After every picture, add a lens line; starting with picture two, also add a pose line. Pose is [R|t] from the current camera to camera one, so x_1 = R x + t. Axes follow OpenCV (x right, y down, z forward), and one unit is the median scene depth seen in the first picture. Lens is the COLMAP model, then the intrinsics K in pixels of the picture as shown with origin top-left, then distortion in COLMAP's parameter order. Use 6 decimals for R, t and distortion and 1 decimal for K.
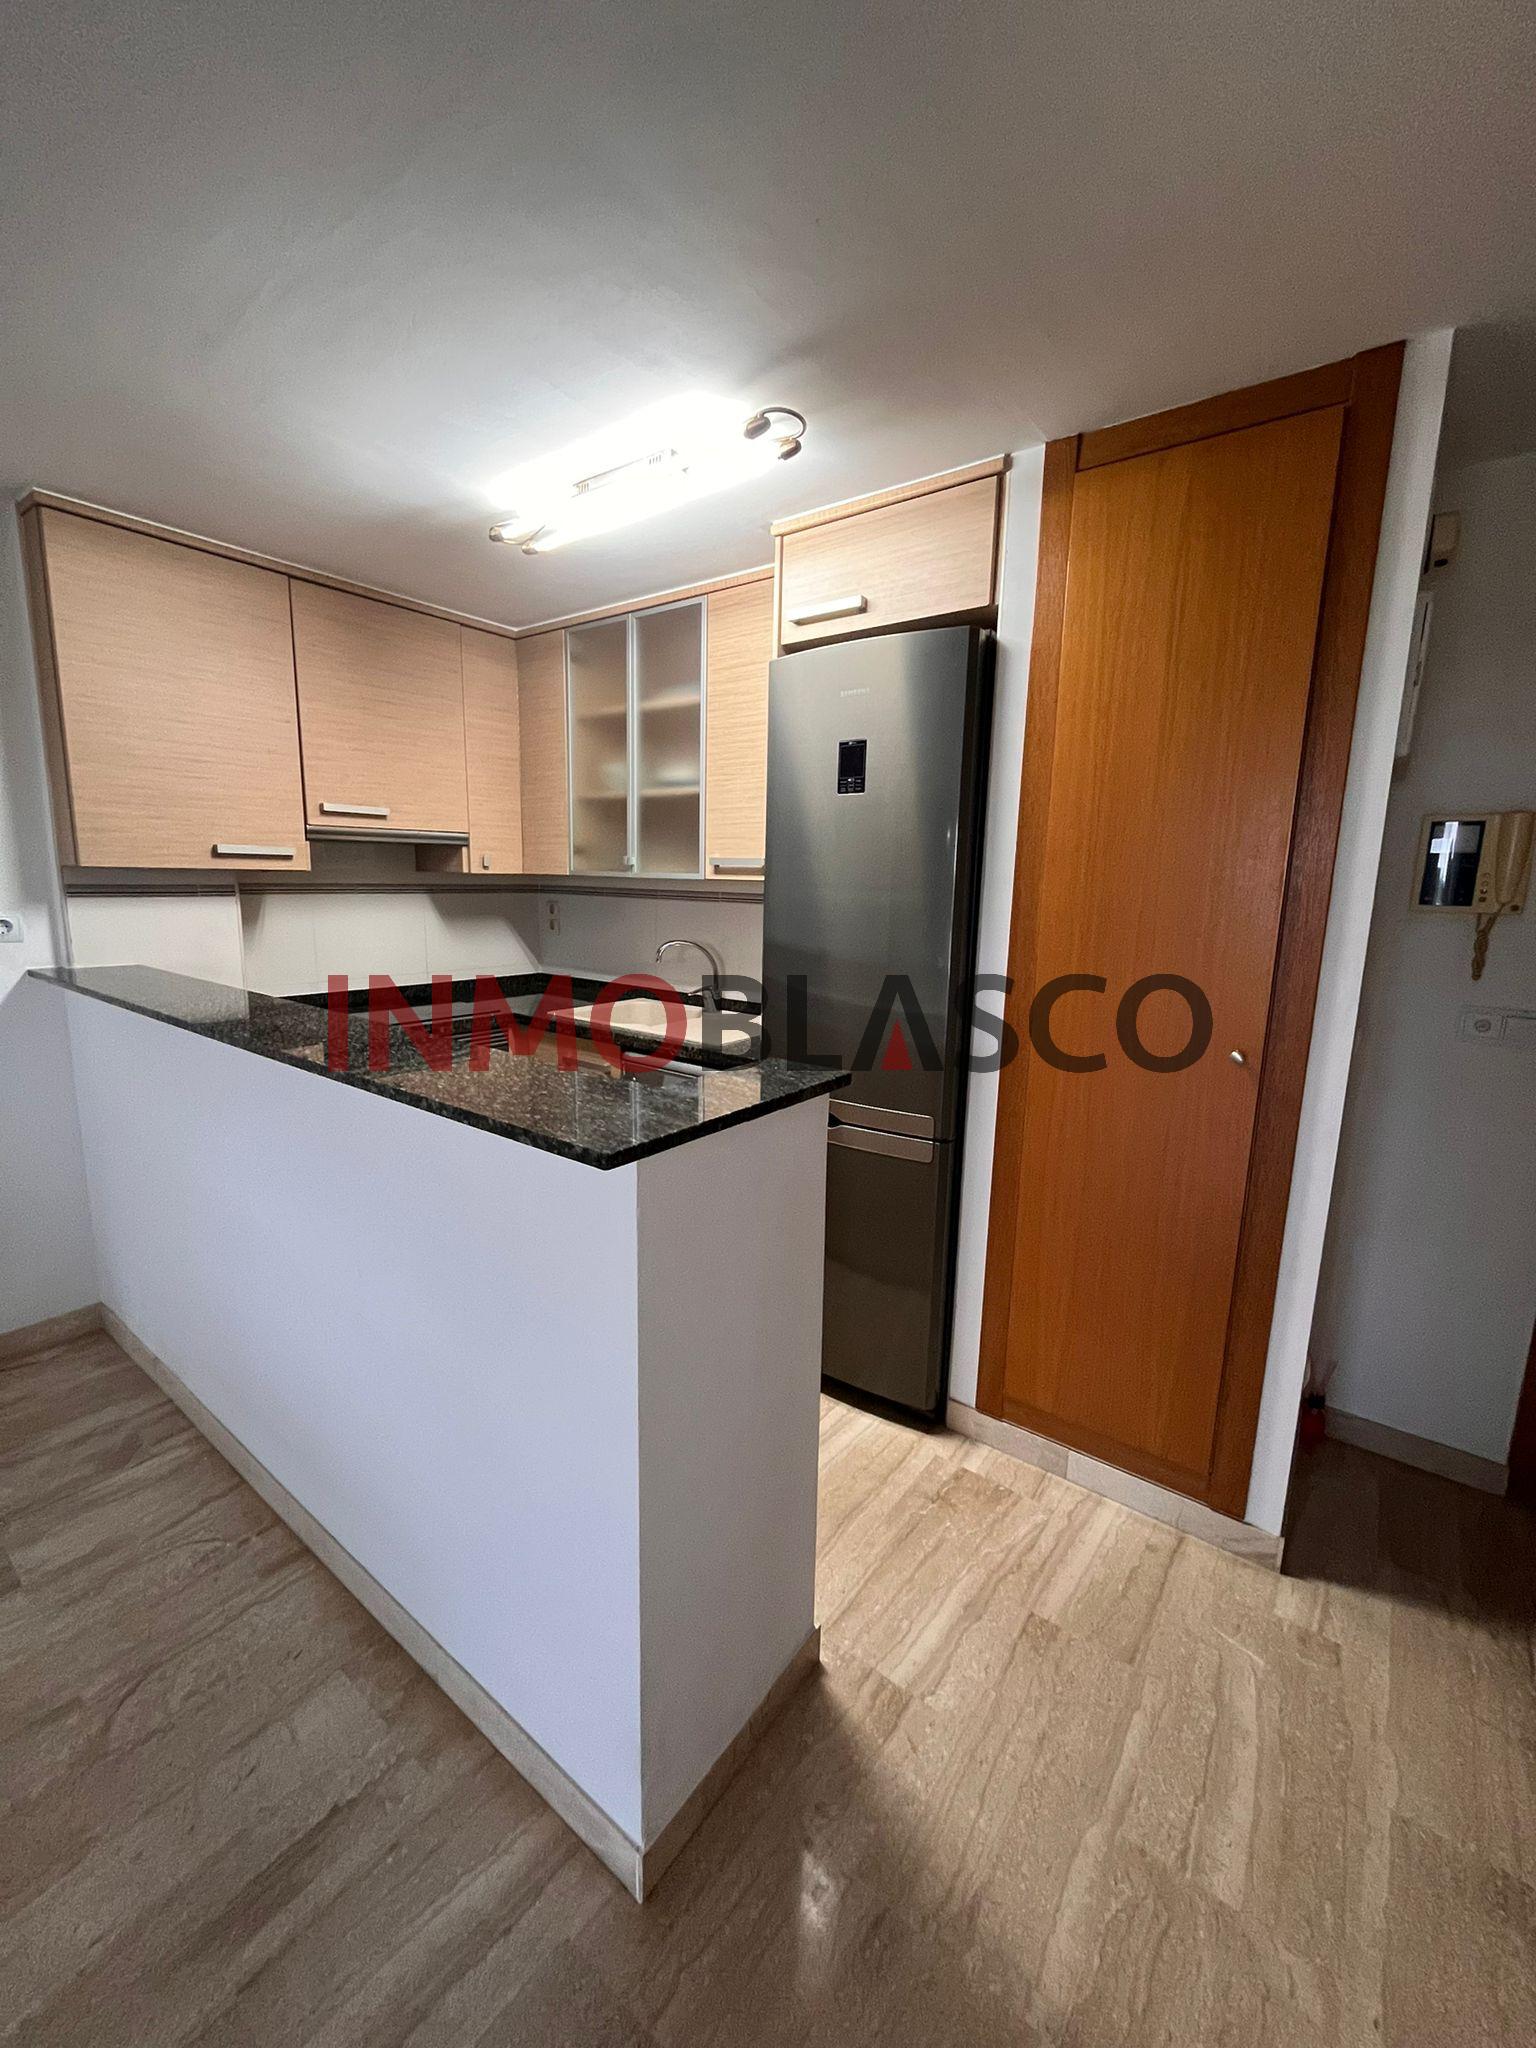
lens RADIAL K [[826.3, 0, 764.0], [0, 826.3, 1017.9], [0, 0, 1]] dist [-0.000324, -0.000755]
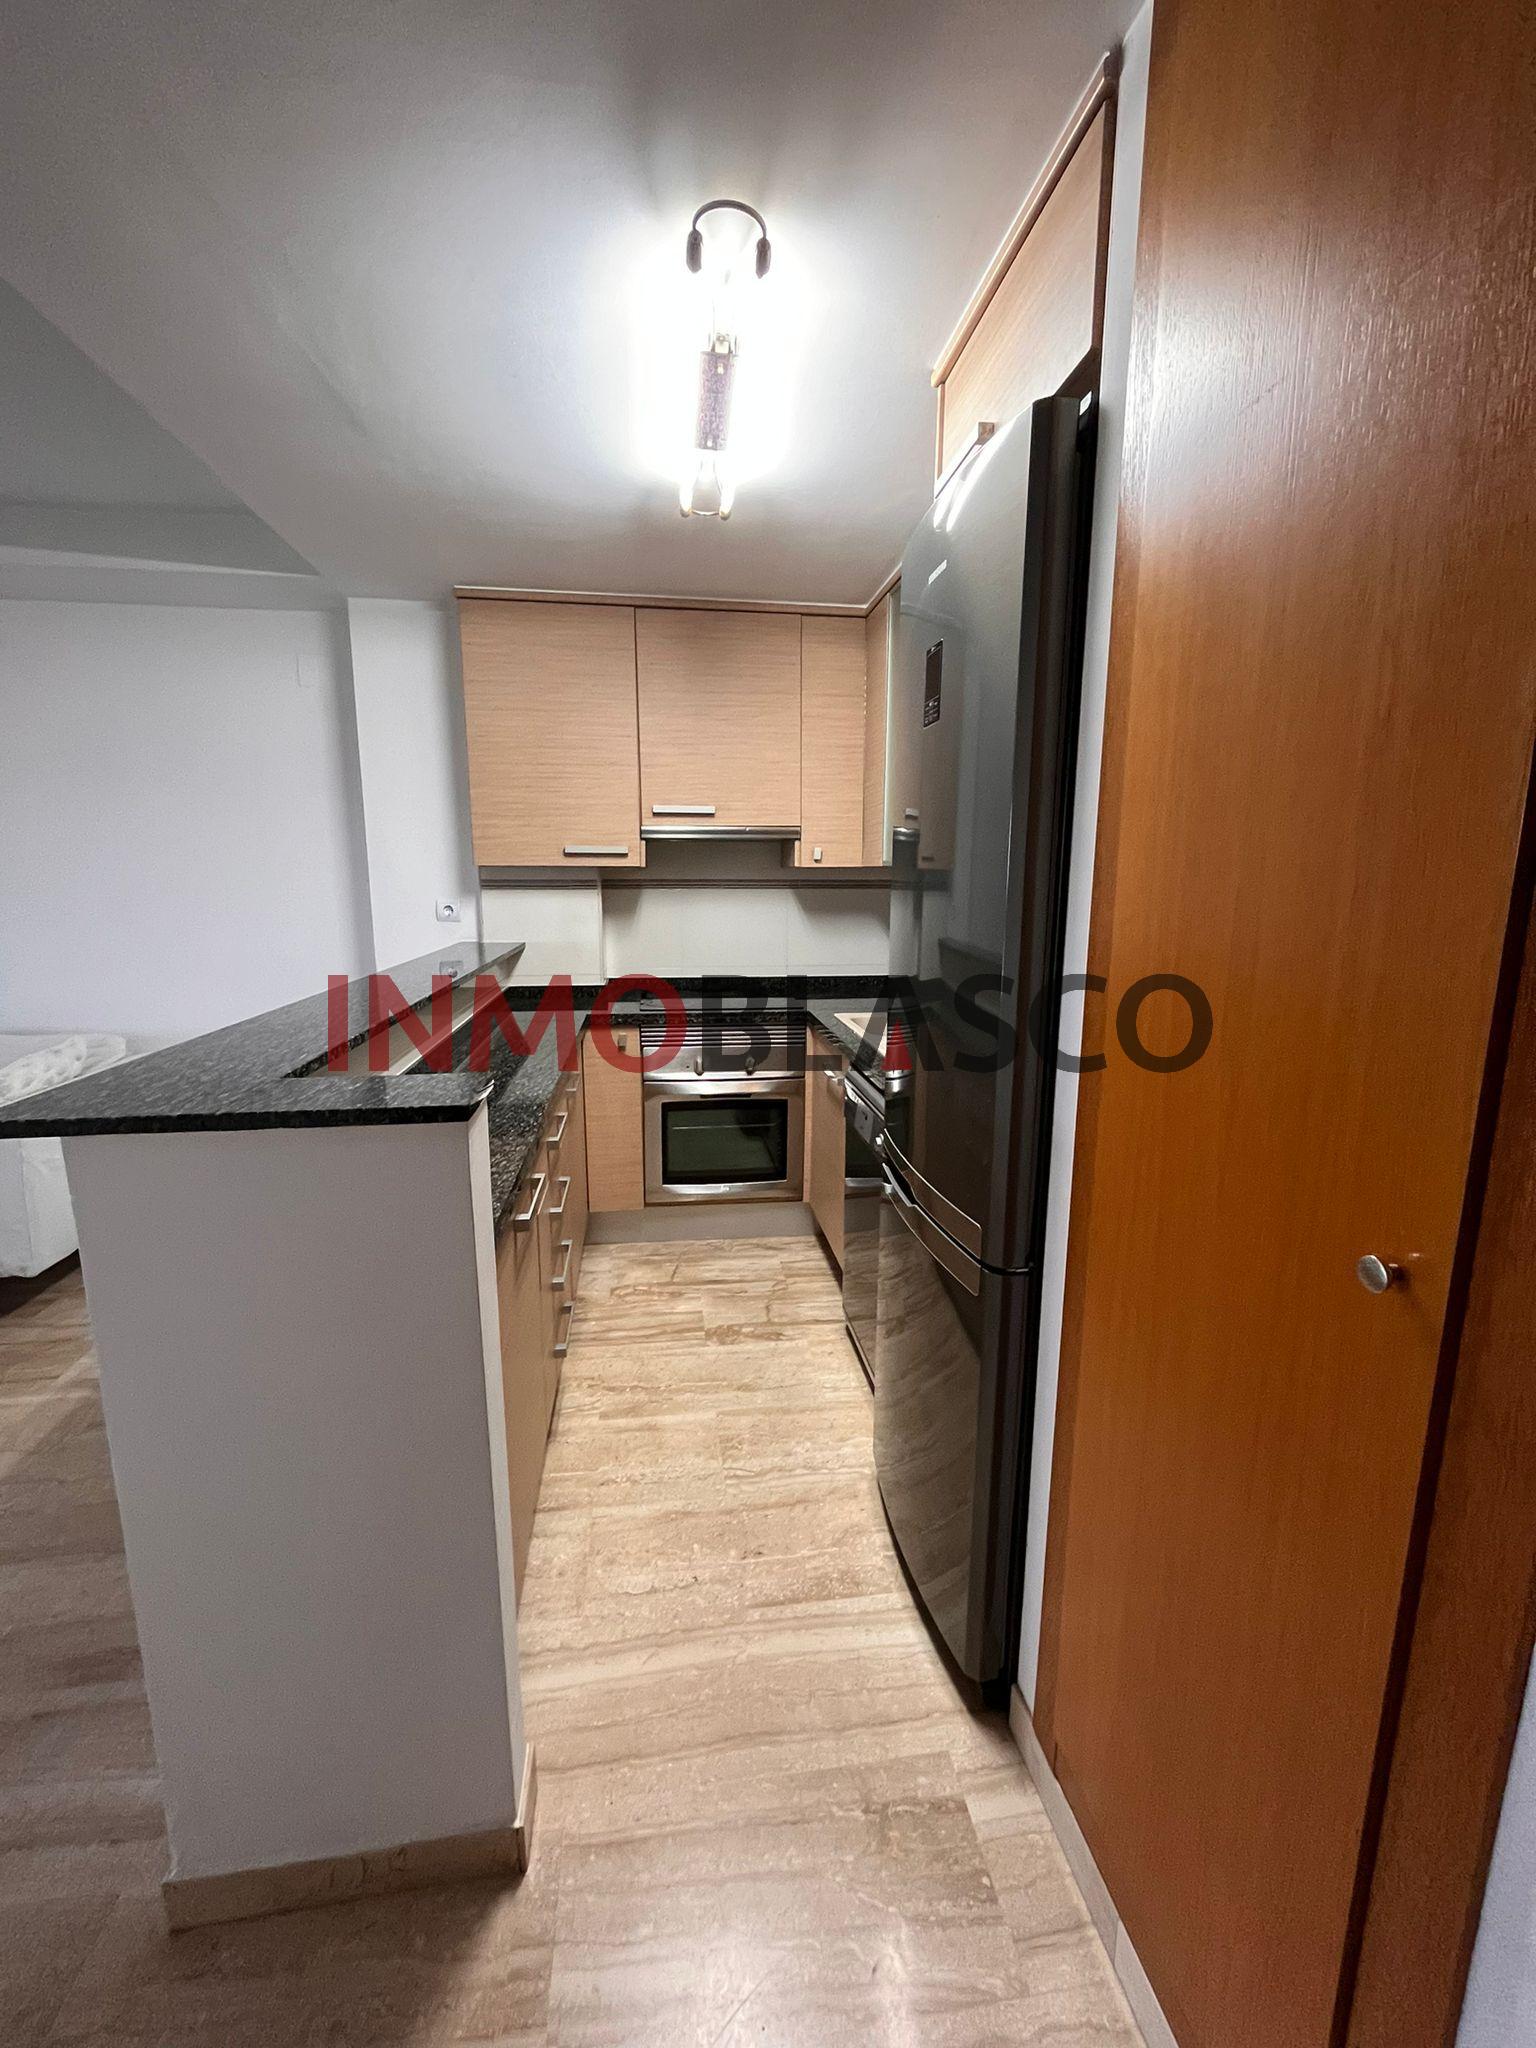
lens RADIAL K [[826.3, 0, 768.6], [0, 826.3, 1018.7], [0, 0, 1]] dist [-0.000324, -0.000755]
pose [[0.708021, 0.100556, -0.698996, 0.406333], [-0.106868, 0.993668, 0.034699, -0.031085], [0.698059, 0.050133, 0.714283, 0.344518]]
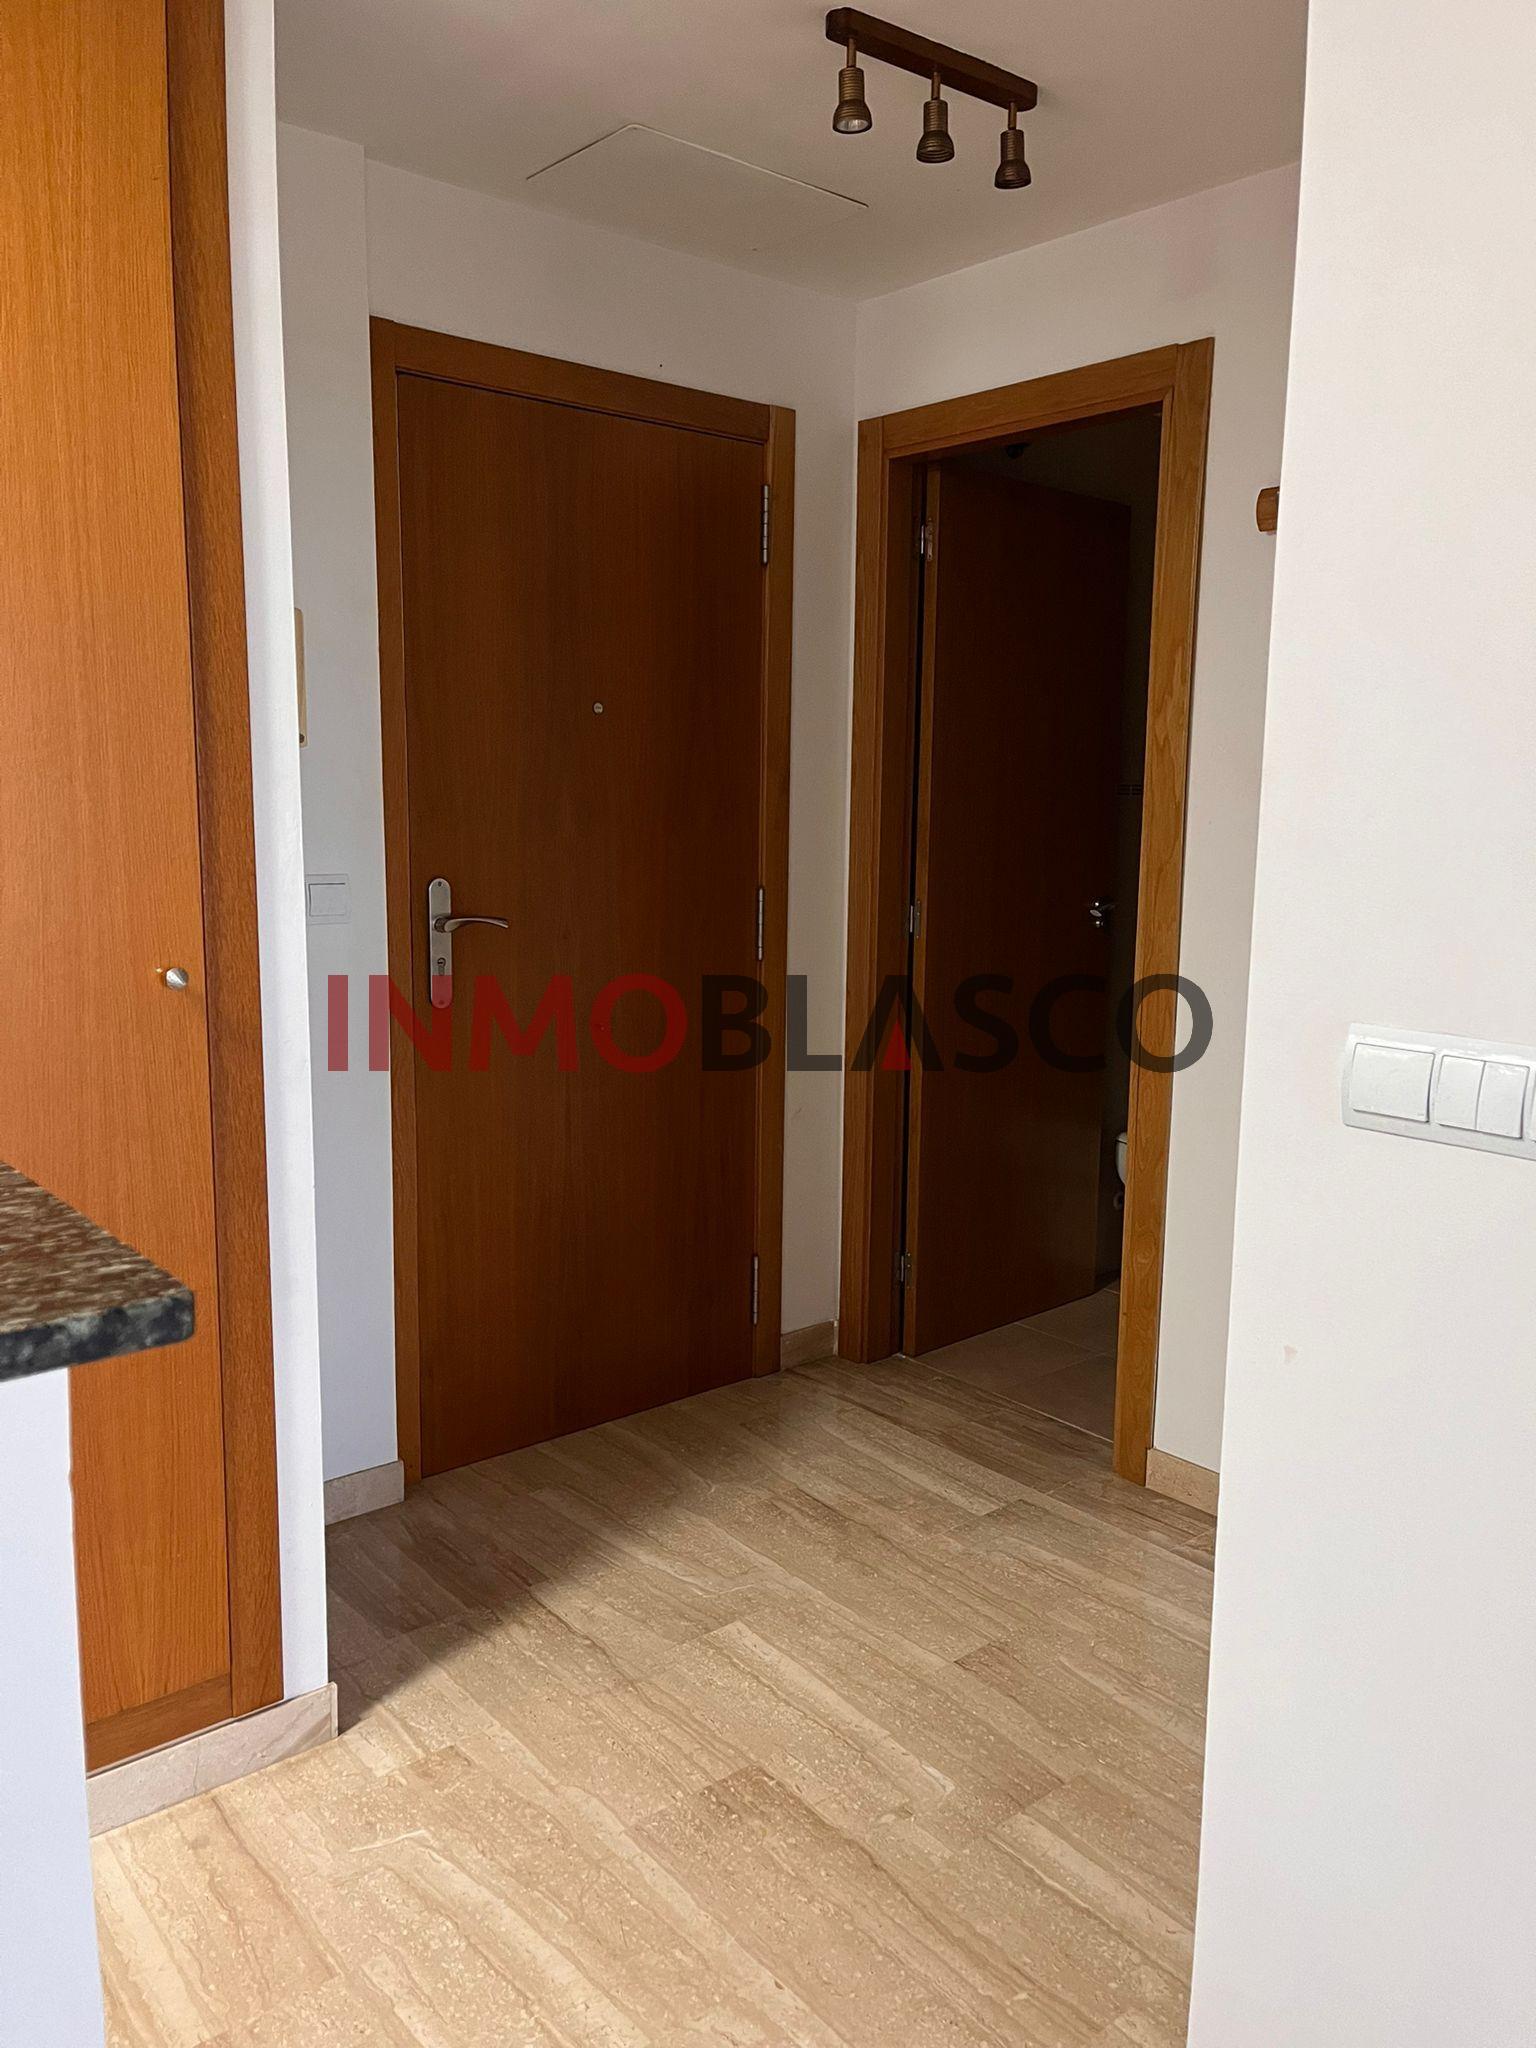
lens RADIAL K [[1536.7, 0, 763.2], [0, 1536.7, 1013.4], [0, 0, 1]] dist [-0.015874, -0.022216]
pose [[0.238886, -0.180538, 0.954117, -0.266883], [0.176190, 0.974314, 0.140246, -0.006520], [-0.954930, 0.134603, 0.264559, 0.194294]]
